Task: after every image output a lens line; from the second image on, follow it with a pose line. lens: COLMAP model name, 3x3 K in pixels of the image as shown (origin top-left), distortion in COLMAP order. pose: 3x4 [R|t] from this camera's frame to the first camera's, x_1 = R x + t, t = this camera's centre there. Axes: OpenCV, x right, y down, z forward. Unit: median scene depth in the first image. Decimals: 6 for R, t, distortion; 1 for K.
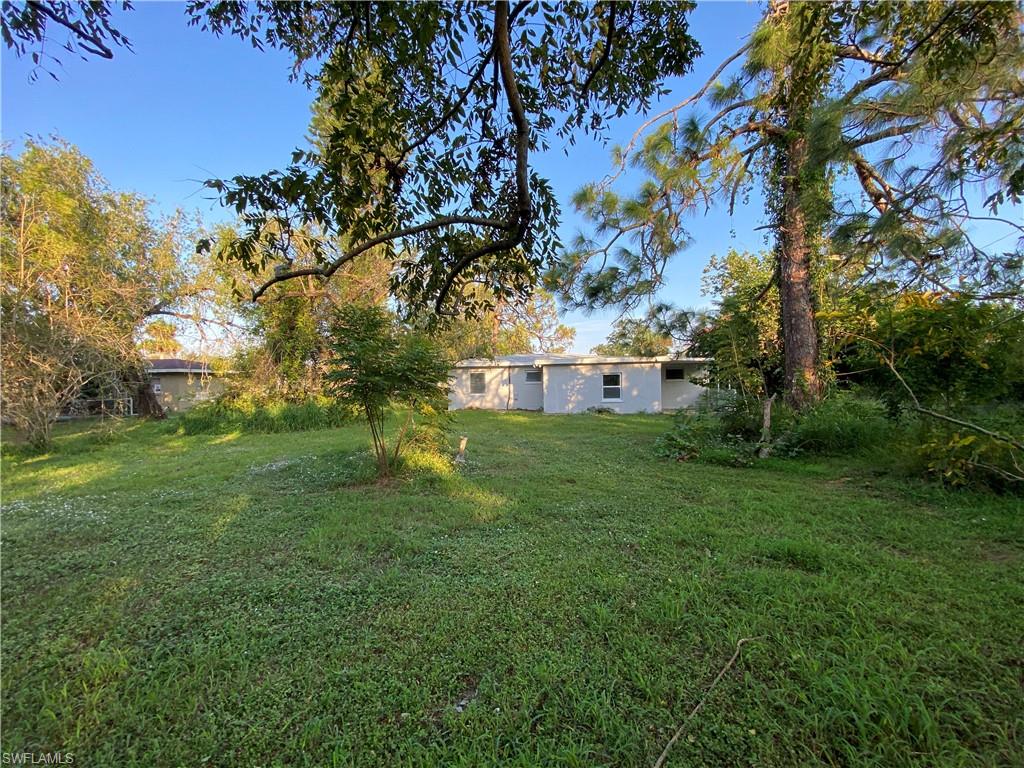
lens RADIAL K [[404.9, 0, 510.2], [0, 404.9, 388.9], [0, 0, 1]] dist [0.036798, -0.000110]
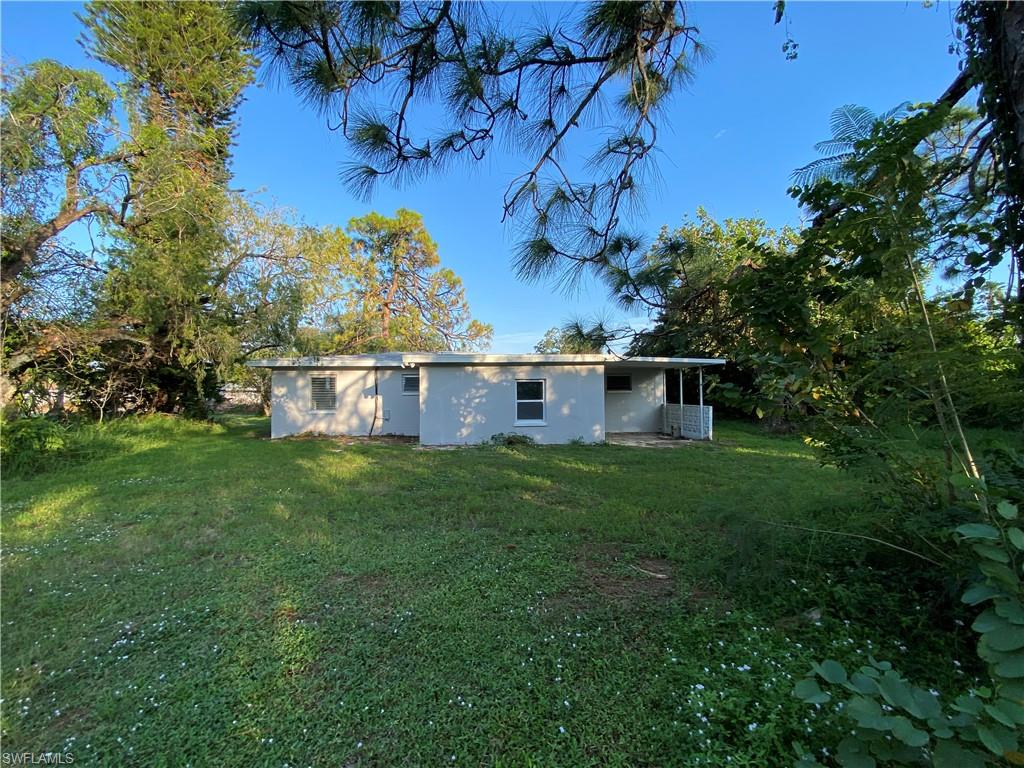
lens RADIAL K [[404.9, 0, 510.2], [0, 404.9, 388.9], [0, 0, 1]] dist [0.036798, -0.000110]
pose [[0.985668, 0.009958, 0.168401, 0.112670], [-0.006009, 0.999695, -0.023944, -0.008753], [-0.168588, 0.022589, 0.985428, 0.383292]]
